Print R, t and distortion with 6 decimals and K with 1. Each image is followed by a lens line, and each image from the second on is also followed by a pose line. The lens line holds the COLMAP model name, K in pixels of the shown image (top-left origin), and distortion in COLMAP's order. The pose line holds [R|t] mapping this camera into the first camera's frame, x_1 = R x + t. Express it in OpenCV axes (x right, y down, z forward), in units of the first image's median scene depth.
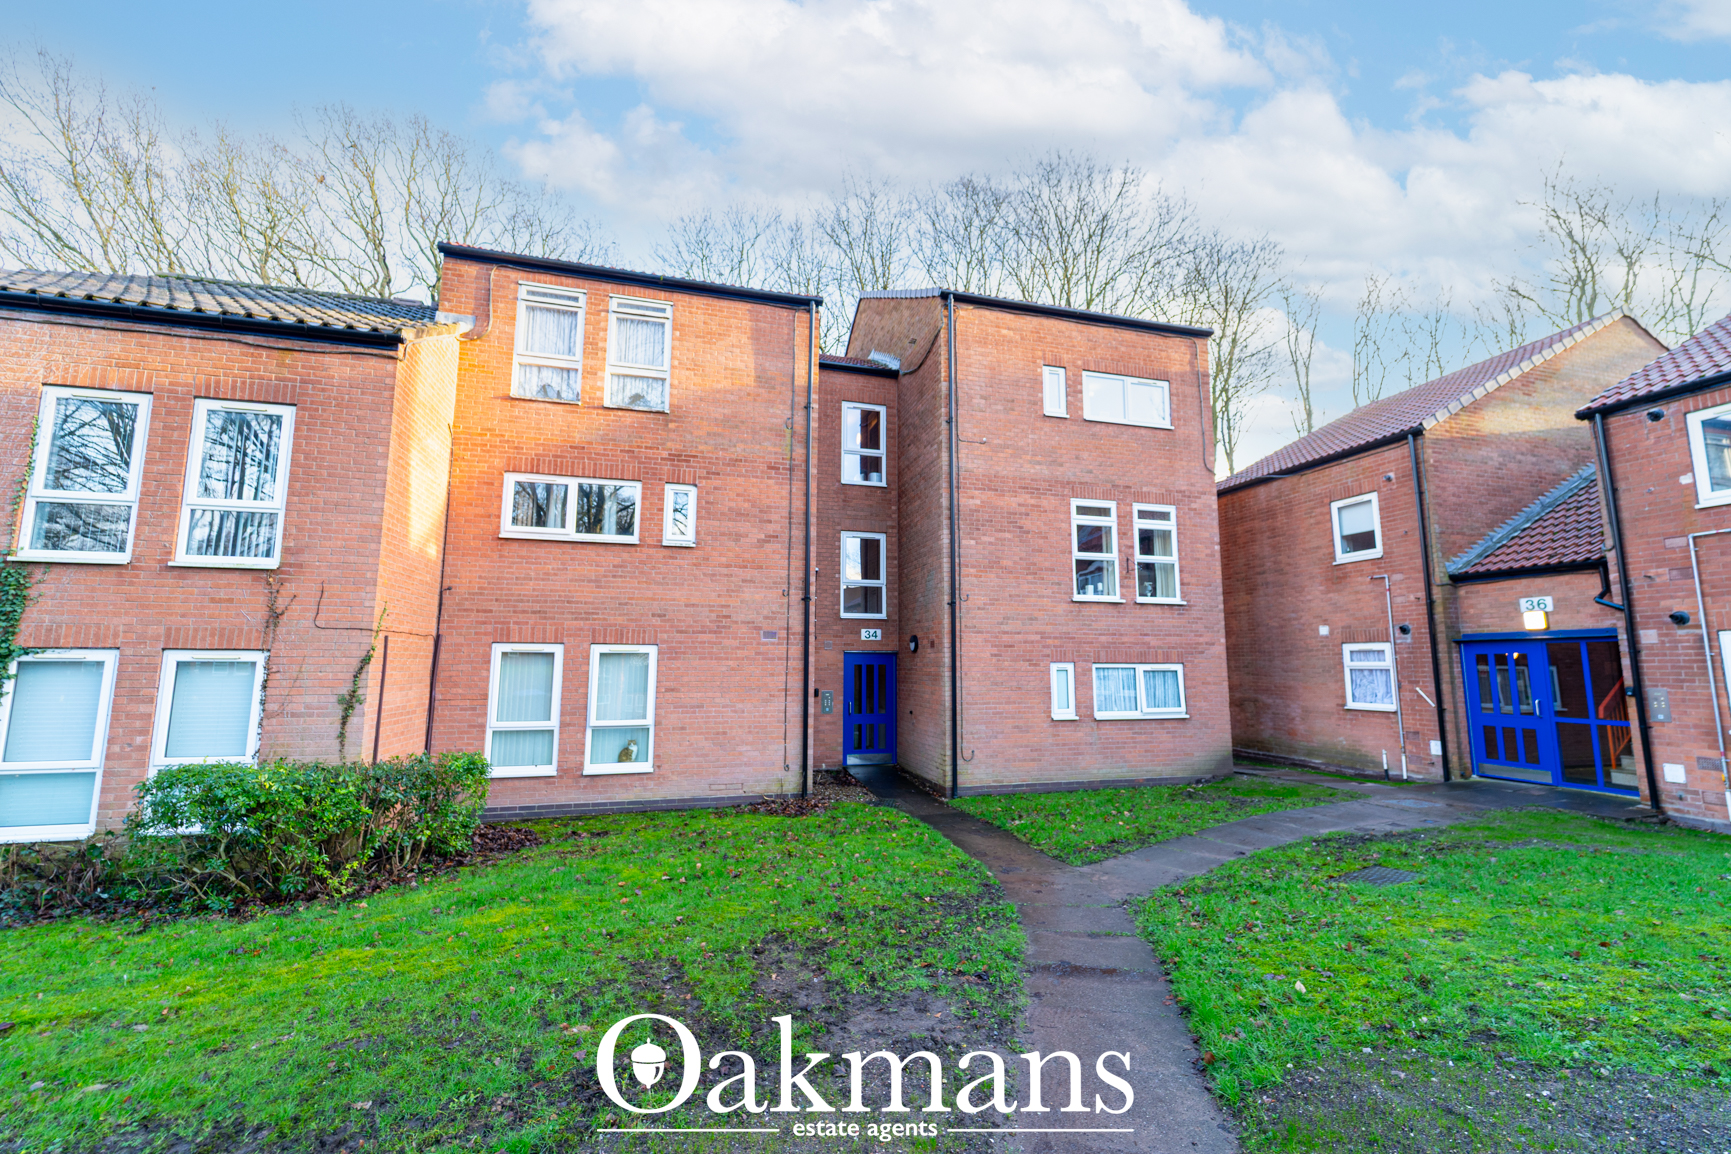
lens RADIAL K [[700.6, 0, 869.7], [0, 700.6, 572.2], [0, 0, 1]] dist [0.003209, -0.002522]
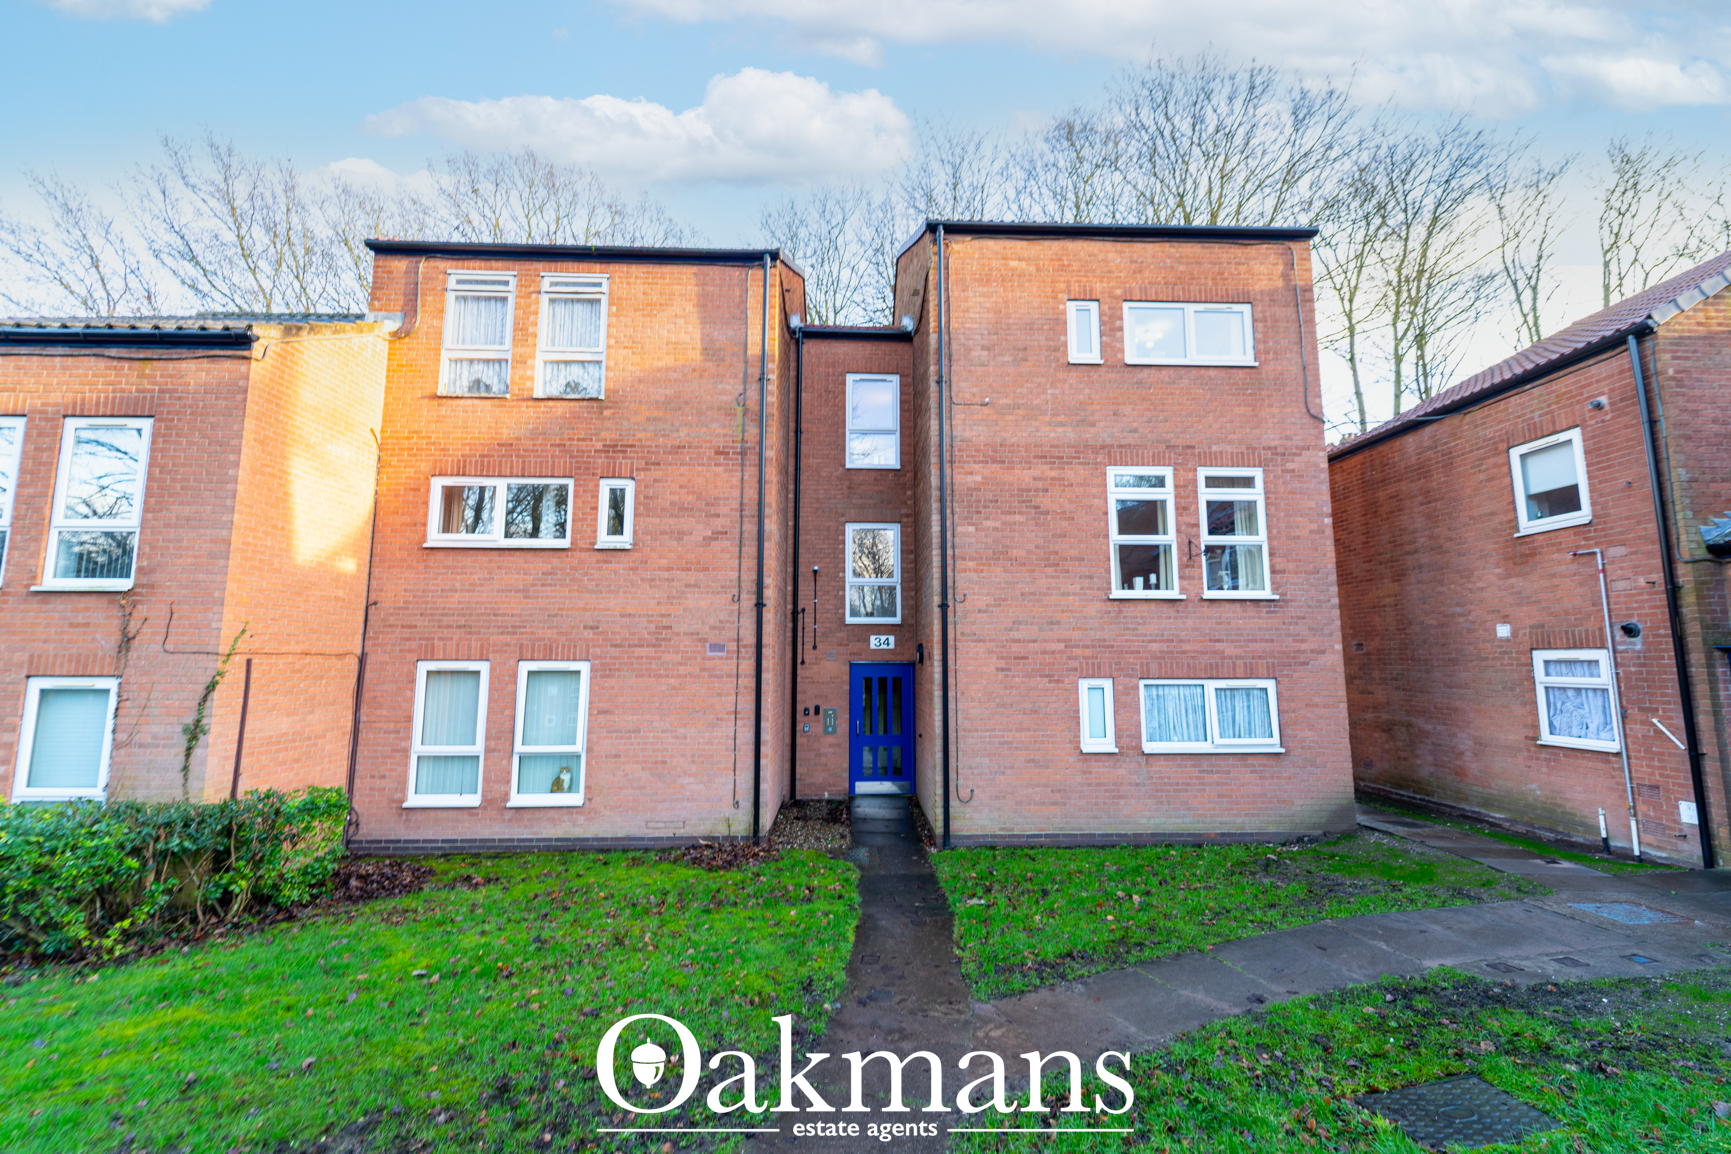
lens RADIAL K [[700.6, 0, 869.7], [0, 700.6, 572.2], [0, 0, 1]] dist [0.003209, -0.002522]
pose [[0.973267, -0.032204, -0.227407, 0.226420], [0.033594, 0.999433, 0.002241, 0.001418], [0.227206, -0.009821, 0.973797, 0.201688]]
